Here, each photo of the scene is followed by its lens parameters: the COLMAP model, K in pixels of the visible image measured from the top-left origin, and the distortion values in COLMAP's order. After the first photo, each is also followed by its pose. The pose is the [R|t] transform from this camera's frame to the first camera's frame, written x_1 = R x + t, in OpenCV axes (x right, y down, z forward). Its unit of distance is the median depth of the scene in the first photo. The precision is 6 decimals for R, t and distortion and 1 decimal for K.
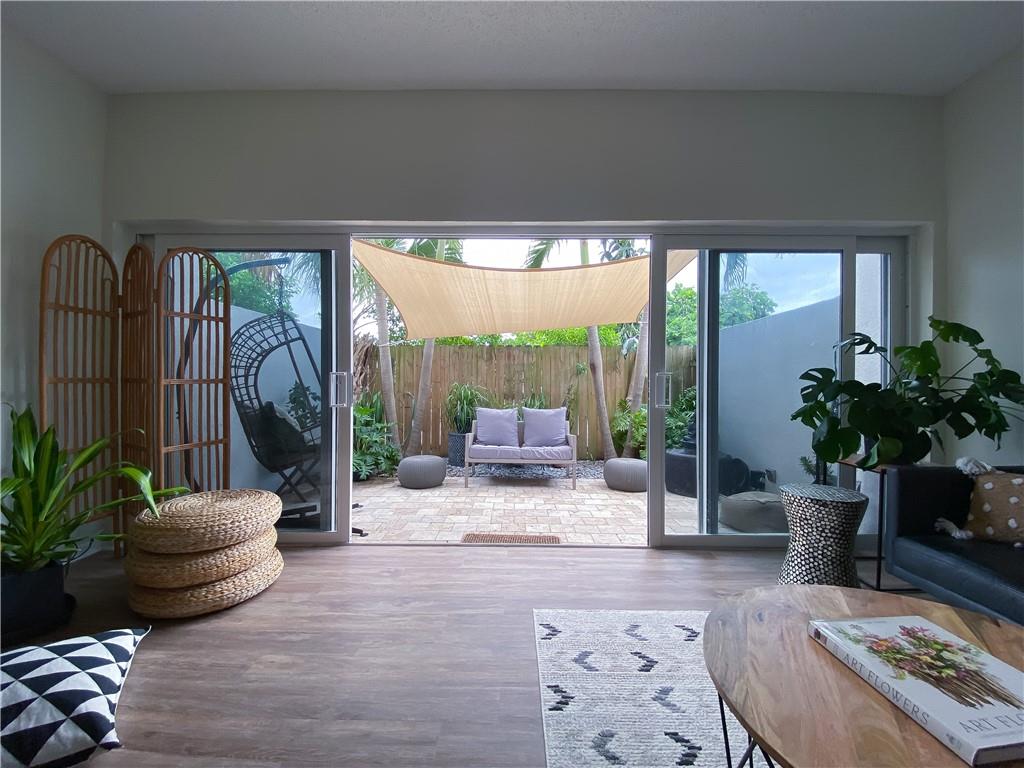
lens RADIAL K [[457.2, 0, 496.7], [0, 457.2, 409.2], [0, 0, 1]] dist [0.018362, -0.021541]
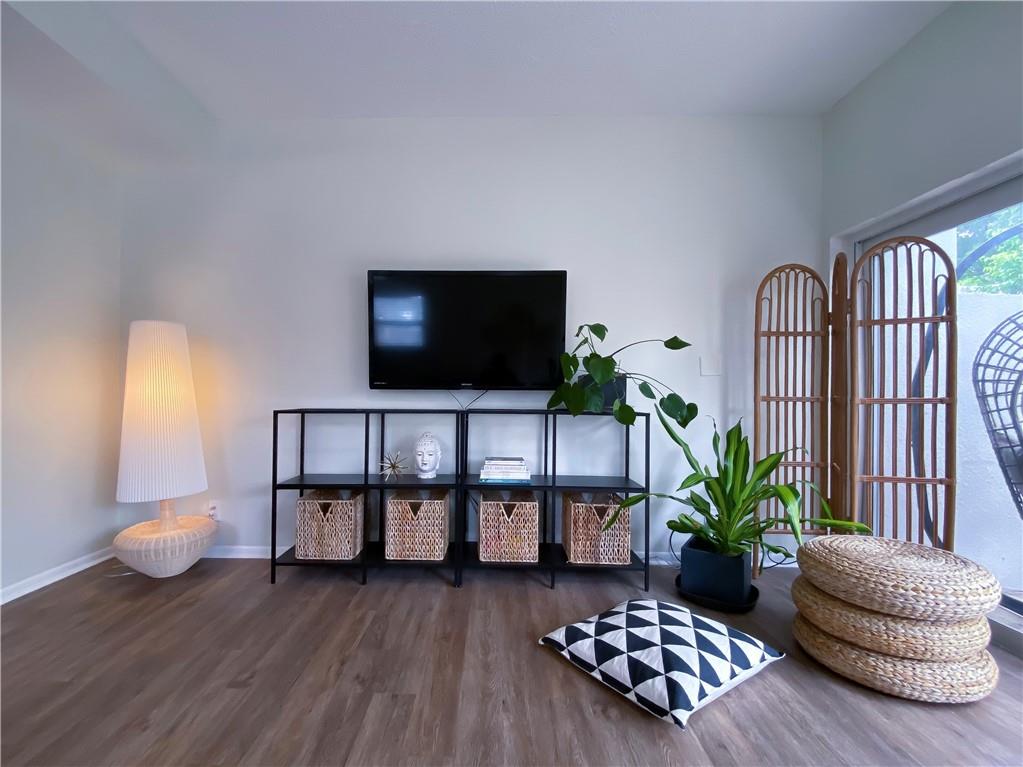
lens RADIAL K [[456.8, 0, 496.2], [0, 456.8, 408.7], [0, 0, 1]] dist [0.018362, -0.021541]
pose [[-0.011022, 0.023775, -0.999657, 0.181385], [-0.069075, 0.997311, 0.024481, -0.019515], [0.997551, 0.069321, -0.009350, 0.336141]]
